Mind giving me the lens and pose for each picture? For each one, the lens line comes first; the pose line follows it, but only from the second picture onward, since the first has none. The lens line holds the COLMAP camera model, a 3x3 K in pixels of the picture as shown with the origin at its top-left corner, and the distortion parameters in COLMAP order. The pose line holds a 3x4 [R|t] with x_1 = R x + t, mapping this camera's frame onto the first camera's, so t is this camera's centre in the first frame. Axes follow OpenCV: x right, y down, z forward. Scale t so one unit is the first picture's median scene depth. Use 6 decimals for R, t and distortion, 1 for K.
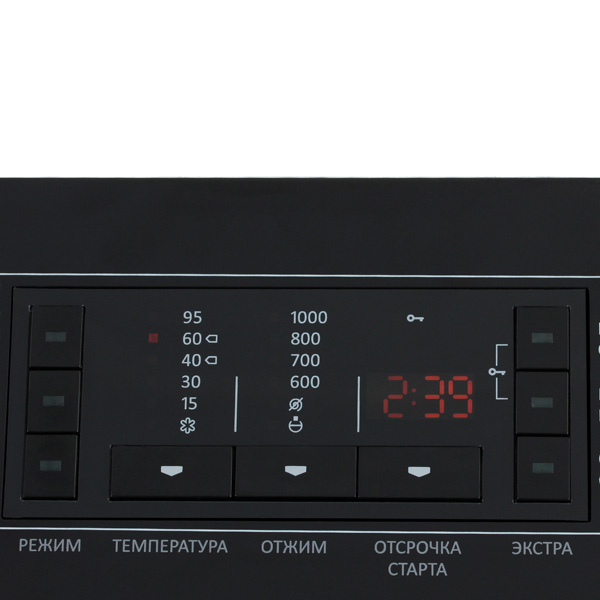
lens RADIAL K [[2596.4, 0, 300.0], [0, 2596.4, 299.6], [0, 0, 1]] dist [-0.083824, 0.000000]
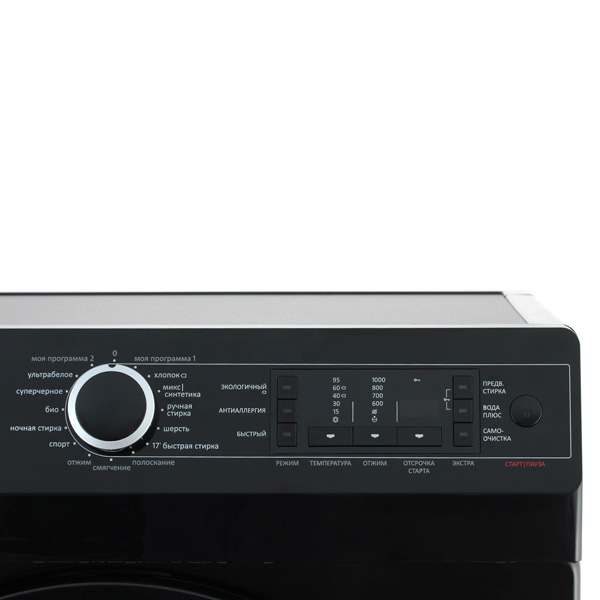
lens RADIAL K [[2596.4, 0, 300.1], [0, 2596.4, 300.3], [0, 0, 1]] dist [-0.083824, 0.000000]
pose [[0.996263, -0.000535, 0.086369, -0.319727], [-0.001374, 0.999756, 0.022042, -0.139234], [-0.086360, -0.022079, 0.996019, -1.744600]]
